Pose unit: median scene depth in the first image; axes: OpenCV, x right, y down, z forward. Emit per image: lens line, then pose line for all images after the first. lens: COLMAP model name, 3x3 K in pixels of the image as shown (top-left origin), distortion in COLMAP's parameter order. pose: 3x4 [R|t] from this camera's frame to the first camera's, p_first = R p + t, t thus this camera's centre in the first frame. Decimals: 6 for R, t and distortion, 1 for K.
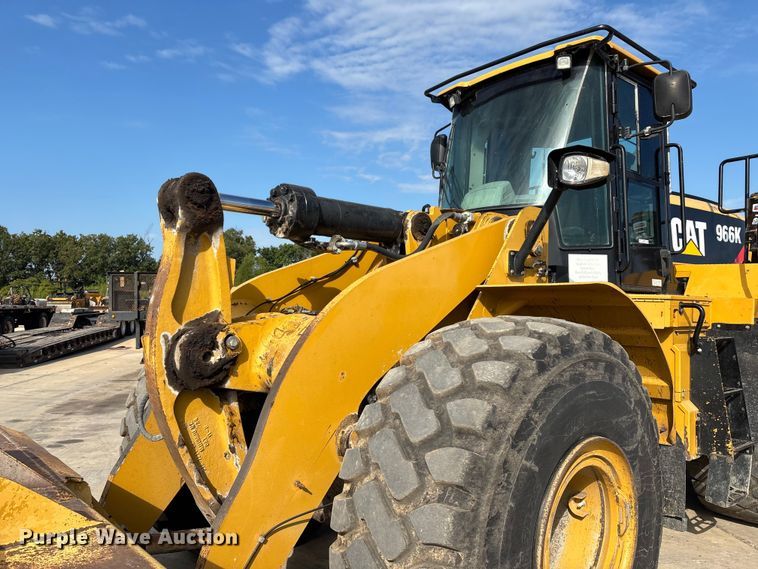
lens RADIAL K [[574.2, 0, 388.6], [0, 574.2, 294.1], [0, 0, 1]] dist [0.052438, -0.056373]
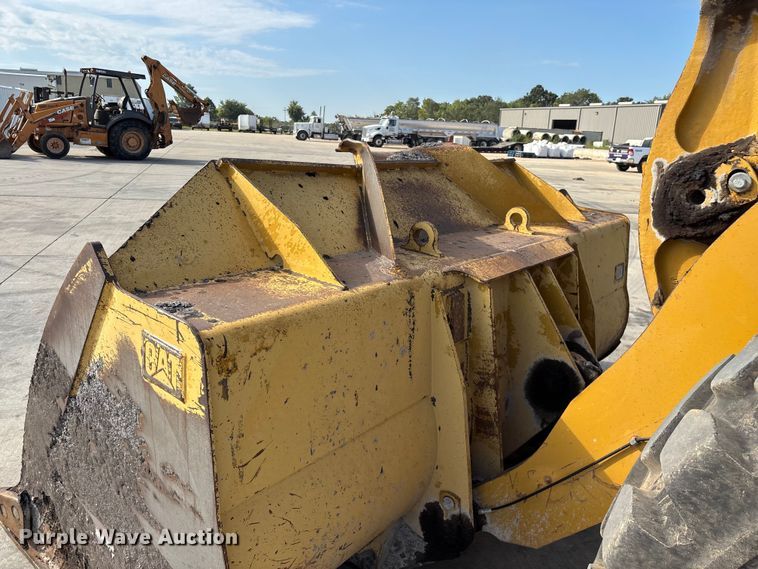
lens RADIAL K [[574.2, 0, 378.4], [0, 574.2, 282.8], [0, 0, 1]] dist [0.052438, -0.056373]
pose [[0.143365, 0.259217, -0.955119, 0.331077], [-0.047361, 0.965780, 0.255001, 0.043334], [0.988536, 0.008677, 0.150736, 0.472657]]
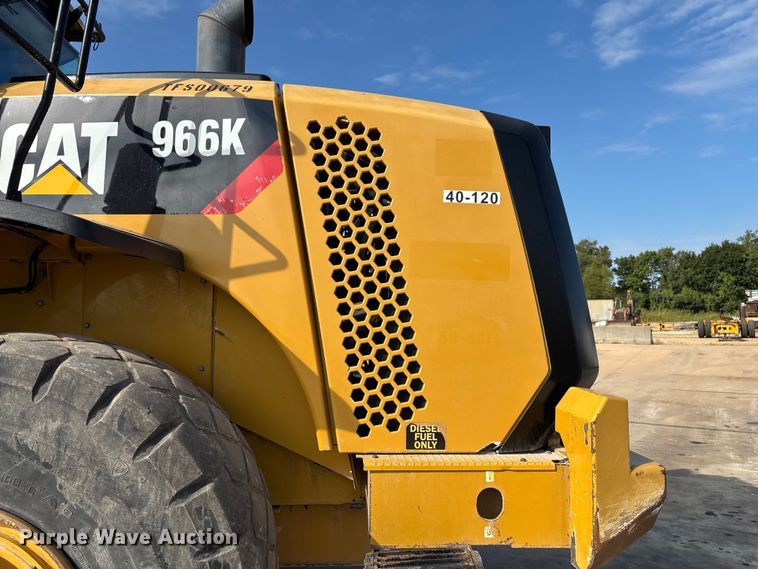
lens RADIAL K [[574.2, 0, 379.5], [0, 574.2, 287.9], [0, 0, 1]] dist [0.052438, -0.056373]
pose [[0.784473, -0.036175, -0.619107, 1.945141], [0.013086, 0.999041, -0.041793, 0.058817], [0.620025, 0.024684, 0.784194, 1.520148]]
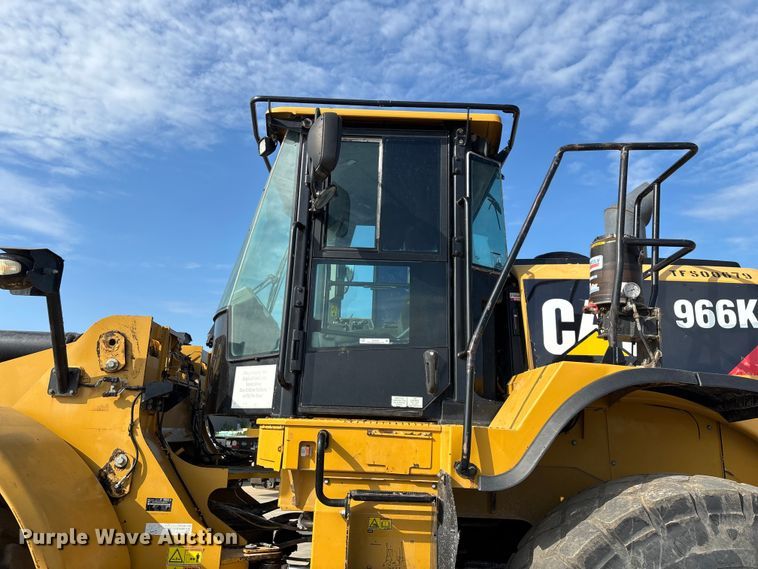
lens RADIAL K [[574.2, 0, 375.9], [0, 574.2, 273.6], [0, 0, 1]] dist [0.052438, -0.056373]
pose [[0.756338, -0.164322, -0.633207, 1.419238], [-0.010385, 0.964801, -0.262777, 0.019150], [0.654099, 0.205324, 0.728009, 0.759052]]
